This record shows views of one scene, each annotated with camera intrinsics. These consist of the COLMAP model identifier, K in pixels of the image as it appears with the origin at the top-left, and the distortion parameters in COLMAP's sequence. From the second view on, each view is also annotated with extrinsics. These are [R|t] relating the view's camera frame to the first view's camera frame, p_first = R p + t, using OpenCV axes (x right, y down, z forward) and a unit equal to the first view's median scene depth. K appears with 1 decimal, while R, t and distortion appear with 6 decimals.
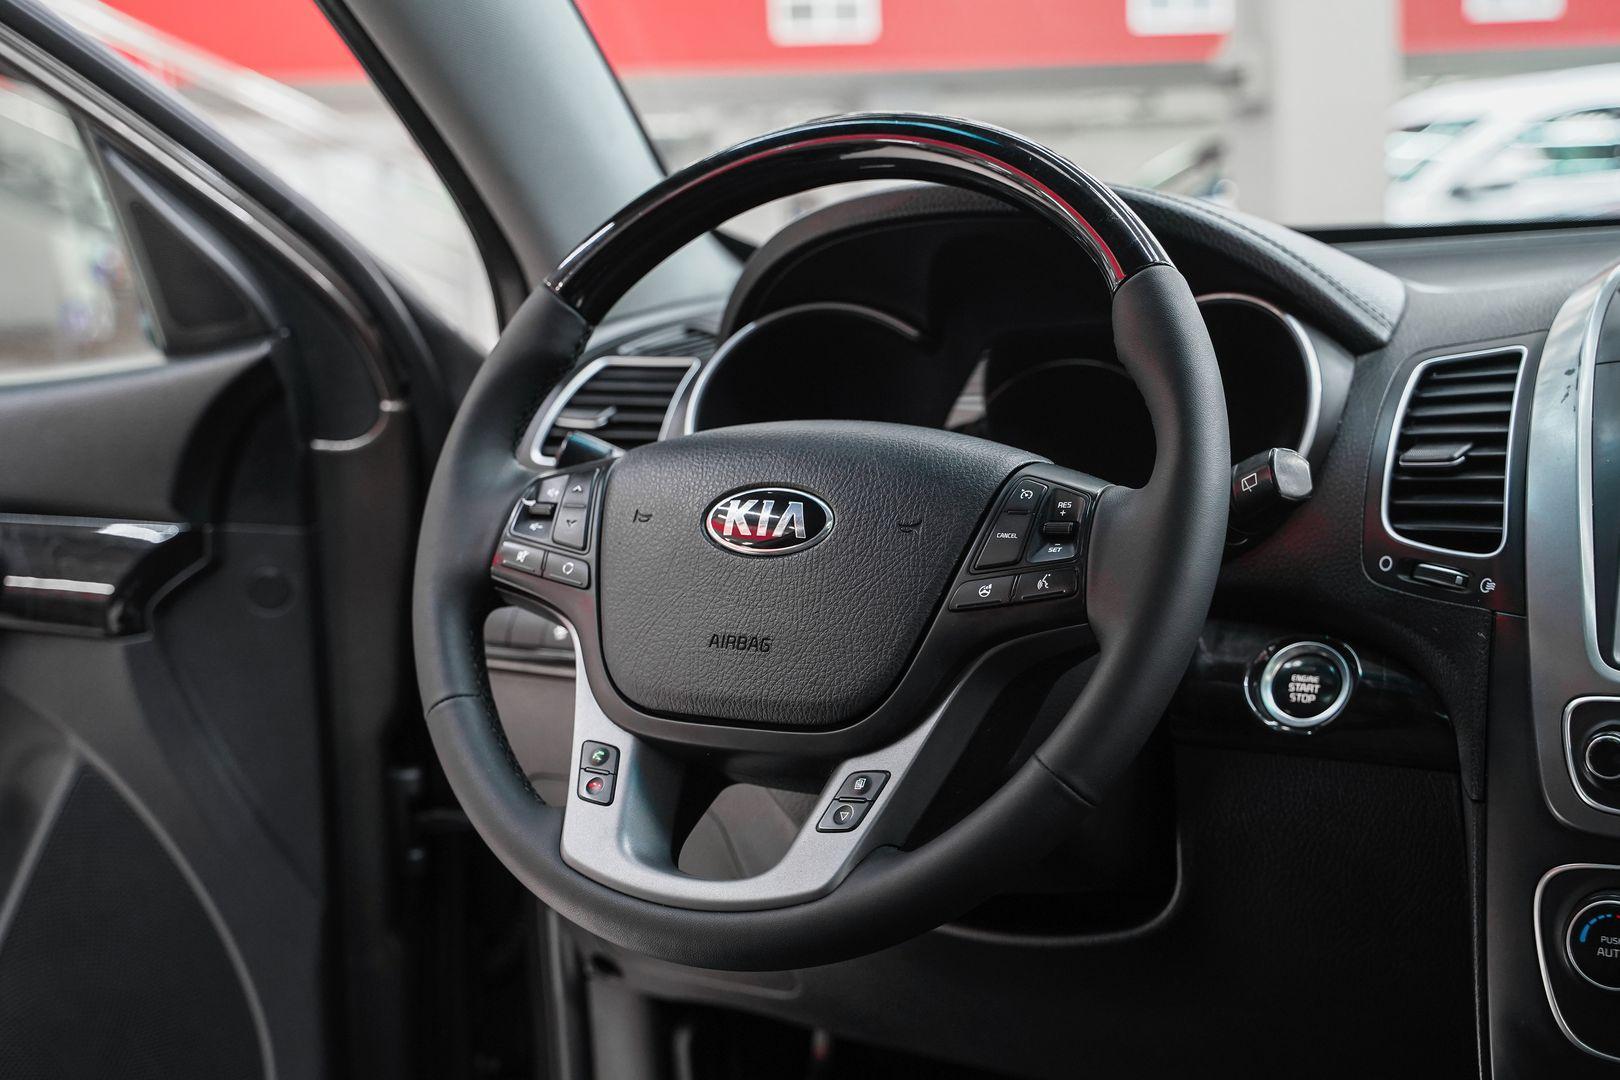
lens RADIAL K [[2178.3, 0, 810.0], [0, 2178.3, 540.0], [0, 0, 1]] dist [0.046909, 0.019180]
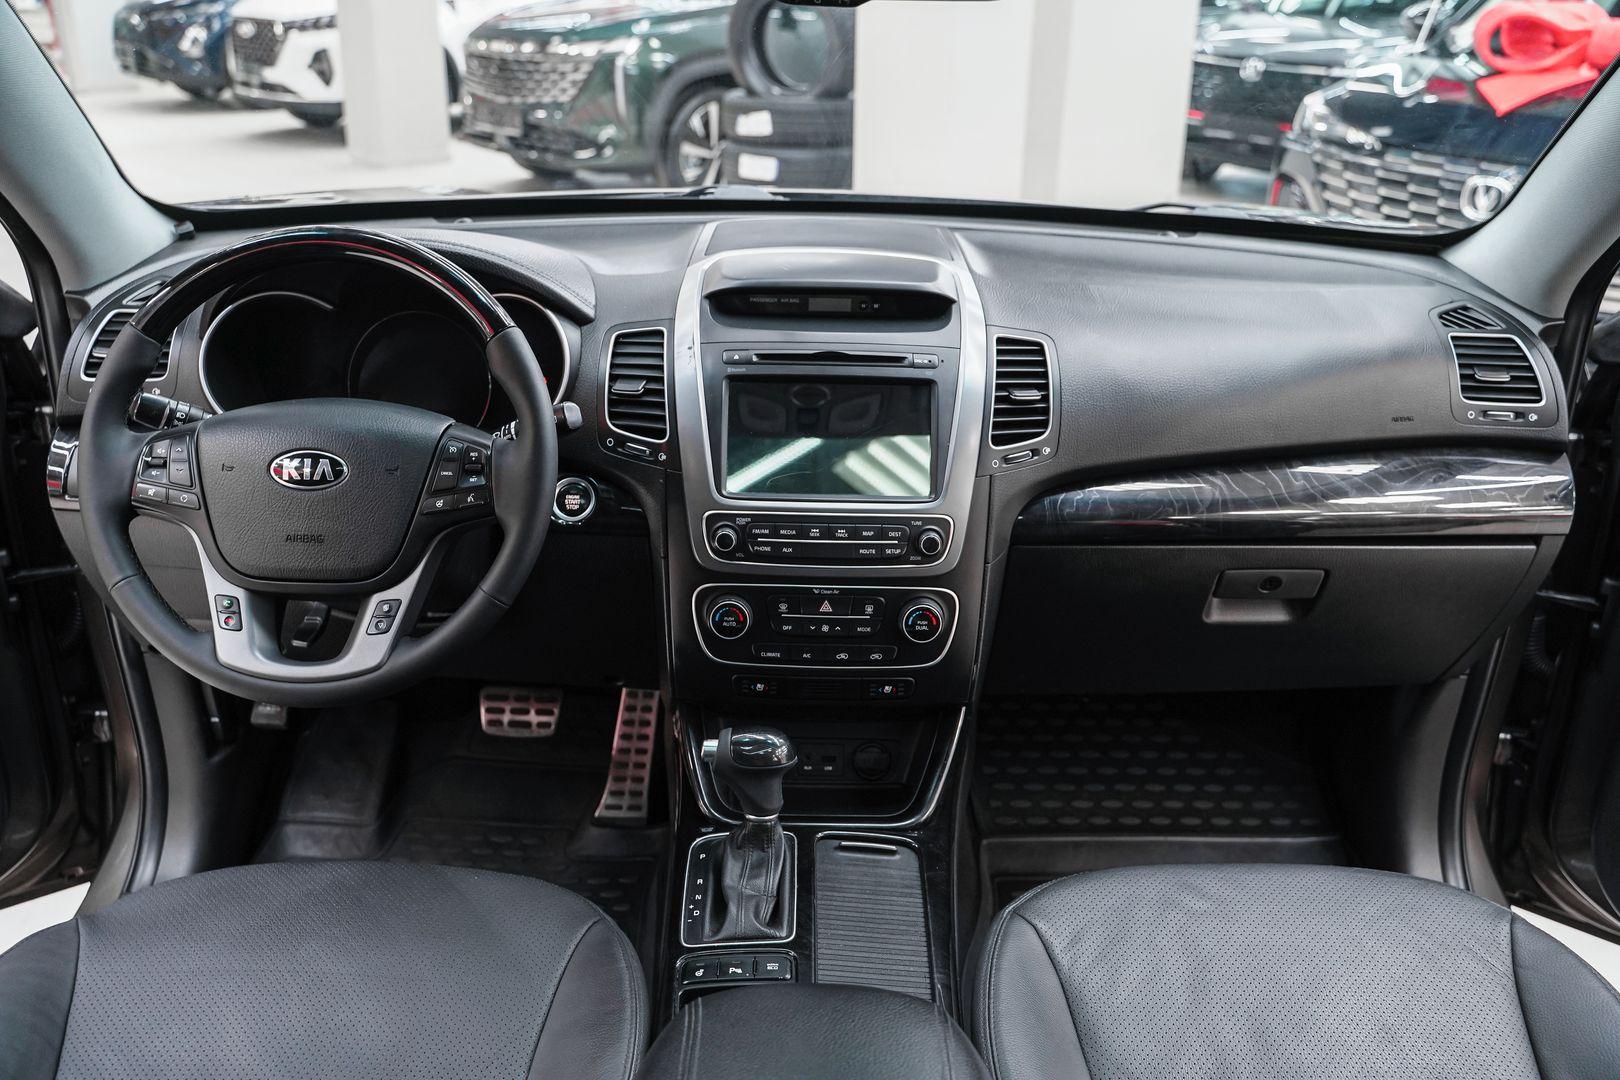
lens RADIAL K [[1299.6, 0, 810.0], [0, 1299.6, 540.0], [0, 0, 1]] dist [-0.116569, 0.086271]
pose [[0.859907, -0.152264, 0.487212, -0.188828], [0.013495, 0.960922, 0.276490, -0.243177], [-0.510272, -0.231181, 0.828358, -0.131061]]
